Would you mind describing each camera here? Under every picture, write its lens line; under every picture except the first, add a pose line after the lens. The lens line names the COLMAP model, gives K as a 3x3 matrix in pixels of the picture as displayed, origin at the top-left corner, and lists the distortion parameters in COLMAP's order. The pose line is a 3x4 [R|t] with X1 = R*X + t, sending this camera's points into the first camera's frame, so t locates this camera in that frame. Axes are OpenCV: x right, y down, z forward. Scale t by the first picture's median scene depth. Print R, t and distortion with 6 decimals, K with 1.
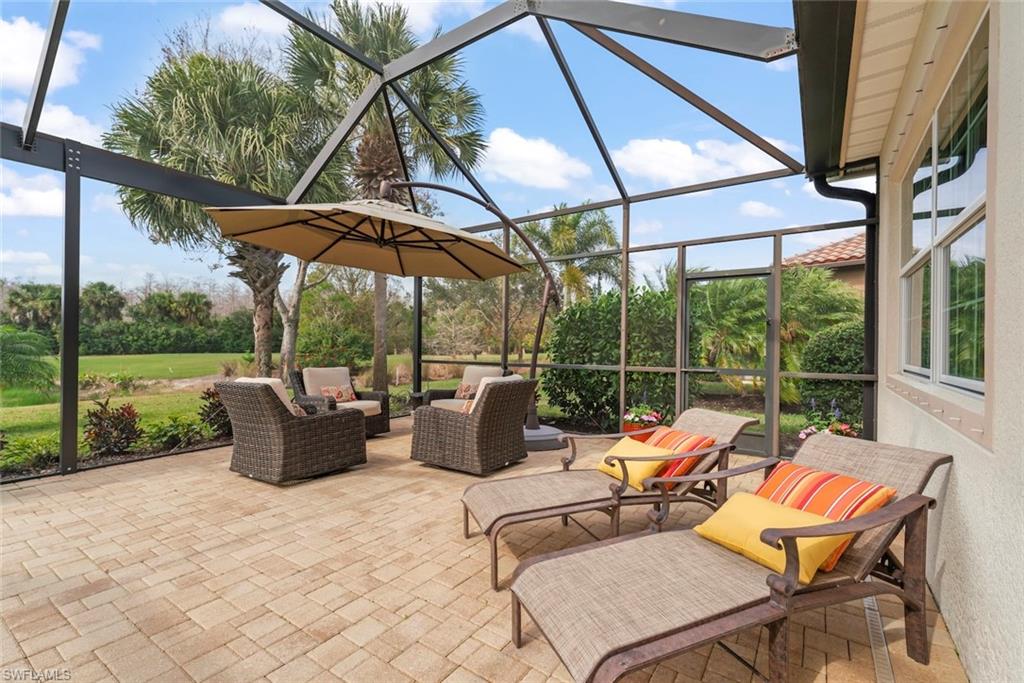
lens RADIAL K [[449.8, 0, 512.0], [0, 449.8, 341.5], [0, 0, 1]] dist [-0.000871, -0.000069]
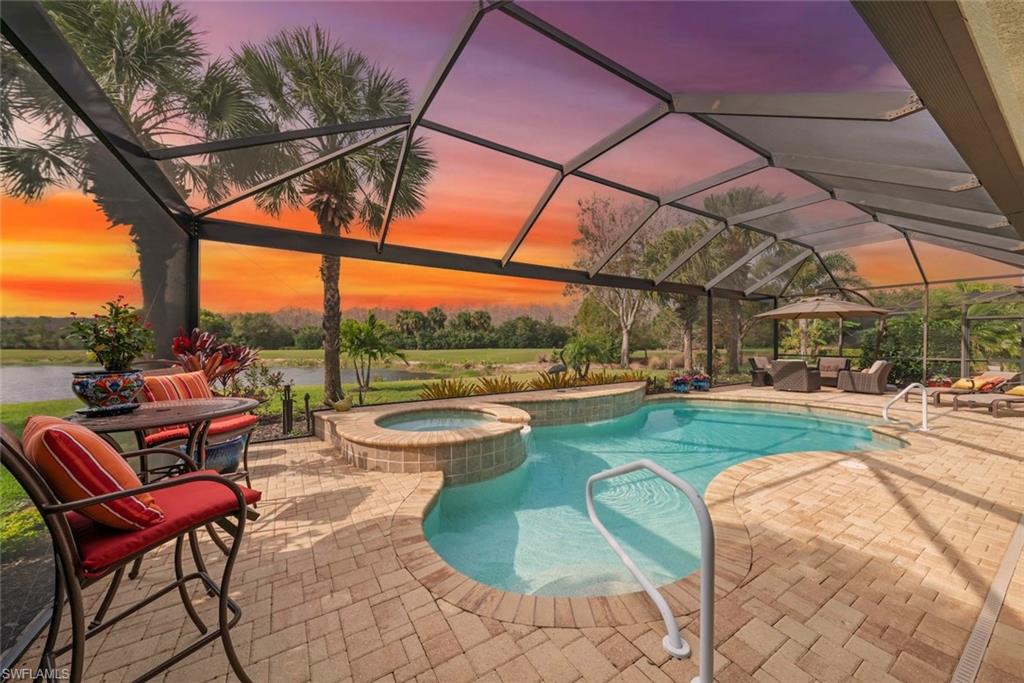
lens RADIAL K [[366.6, 0, 512.0], [0, 366.6, 341.5], [0, 0, 1]] dist [-0.000150, -0.000046]
pose [[0.915775, -0.005883, -0.401648, -0.095327], [0.008735, 0.999948, 0.005270, -0.005568], [0.401596, -0.008335, 0.915779, -0.157157]]
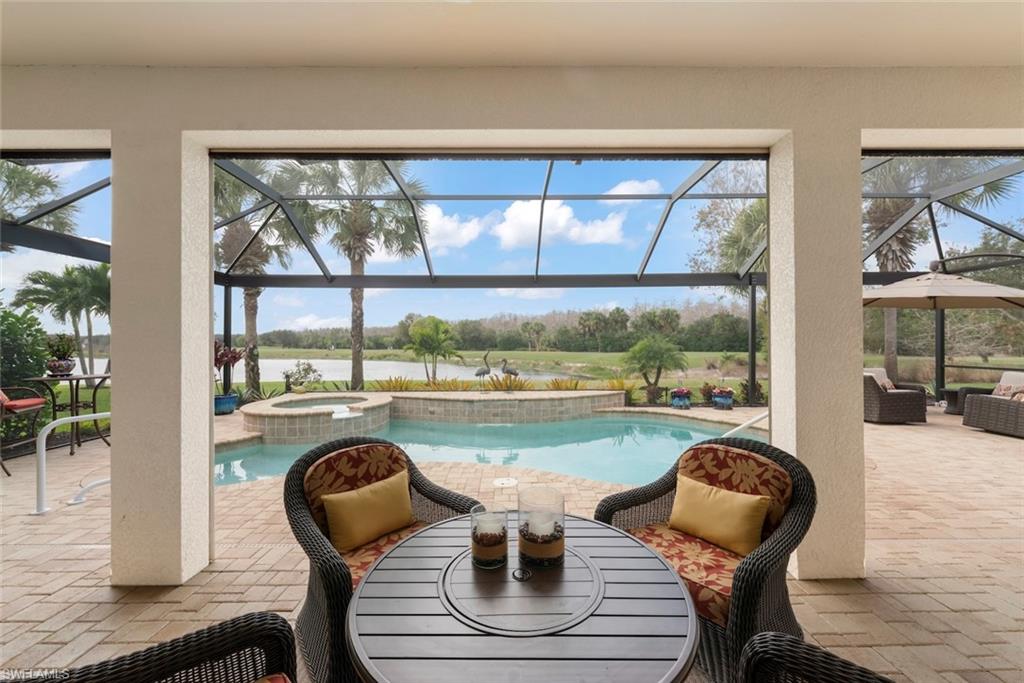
lens RADIAL K [[377.3, 0, 508.0], [0, 377.3, 339.1], [0, 0, 1]] dist [-0.008440, -0.000011]
pose [[0.557984, -0.016784, -0.829682, -0.001410], [0.012537, 0.999852, -0.011794, -0.005223], [0.829757, -0.003821, 0.558112, -0.096892]]
